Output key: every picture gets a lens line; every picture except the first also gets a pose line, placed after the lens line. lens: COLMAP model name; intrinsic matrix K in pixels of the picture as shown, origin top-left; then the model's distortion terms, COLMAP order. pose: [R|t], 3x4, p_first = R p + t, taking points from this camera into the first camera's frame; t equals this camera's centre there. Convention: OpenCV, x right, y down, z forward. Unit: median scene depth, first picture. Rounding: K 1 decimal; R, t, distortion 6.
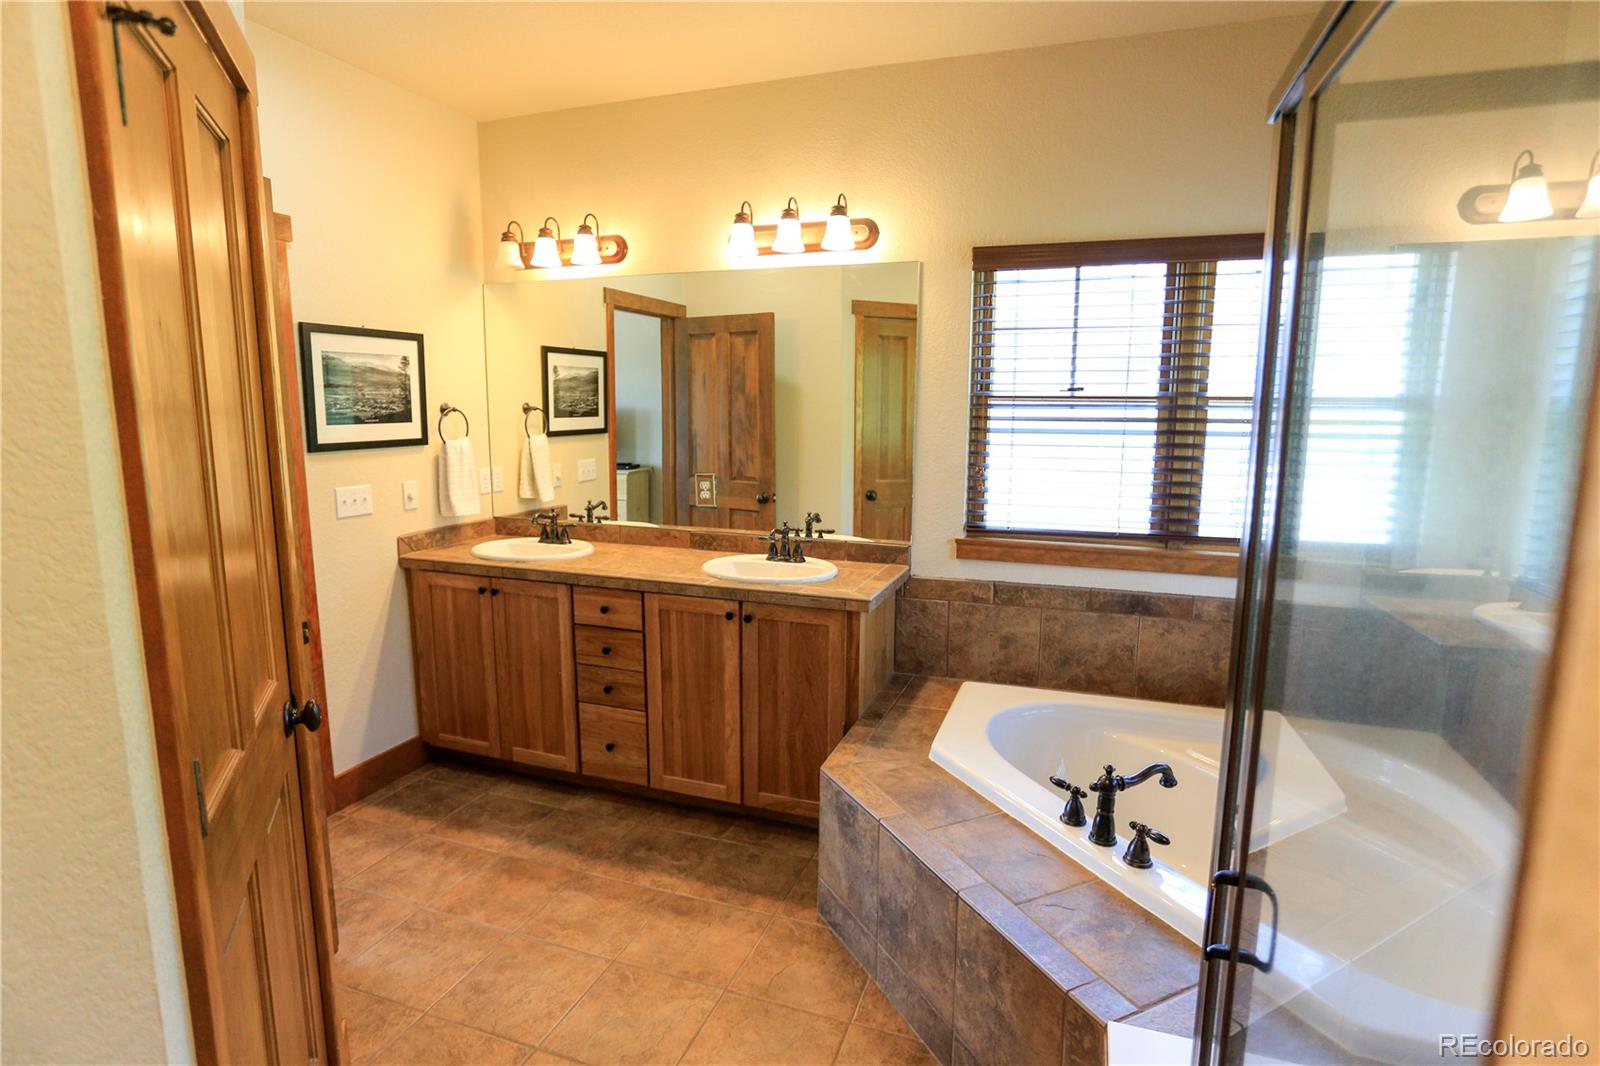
lens RADIAL K [[852.3, 0, 802.4], [0, 852.3, 532.6], [0, 0, 1]] dist [-0.099535, -0.000083]
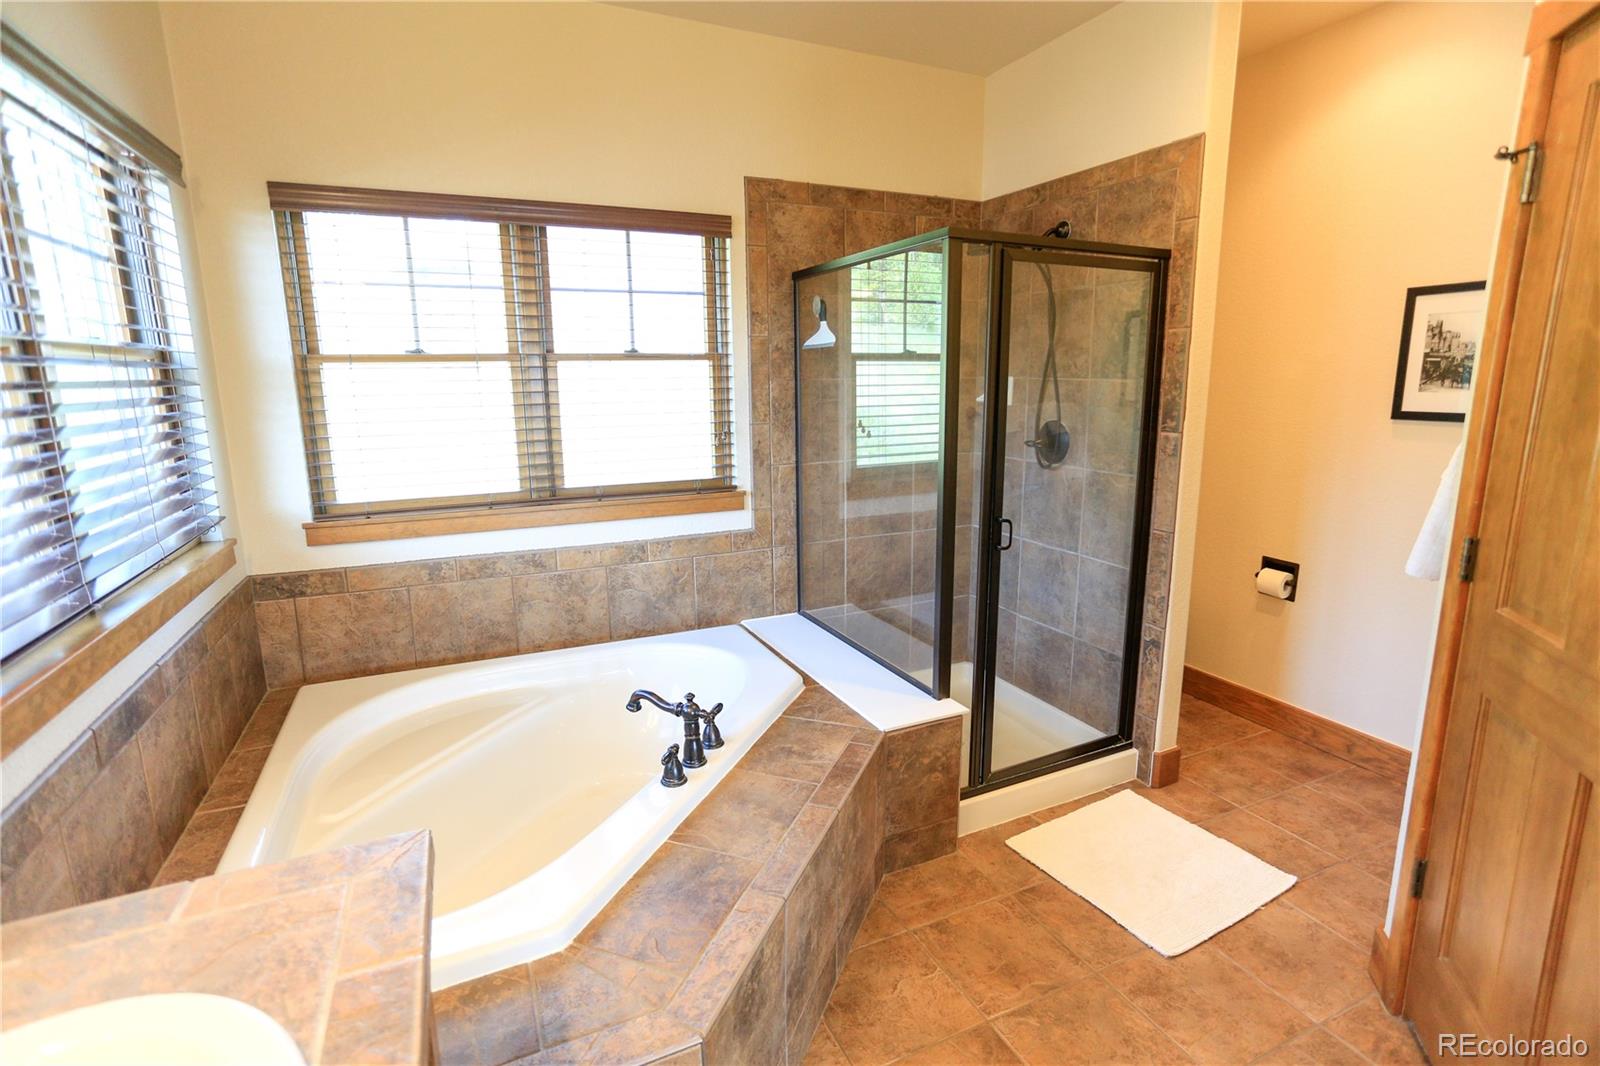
lens RADIAL K [[779.6, 0, 808.0], [0, 779.6, 528.8], [0, 0, 1]] dist [-0.075038, 0.028517]
pose [[-0.709808, -0.144557, 0.689403, -0.256325], [0.113634, 0.942397, 0.314603, -0.142331], [-0.695169, 0.301647, -0.652494, 0.947762]]
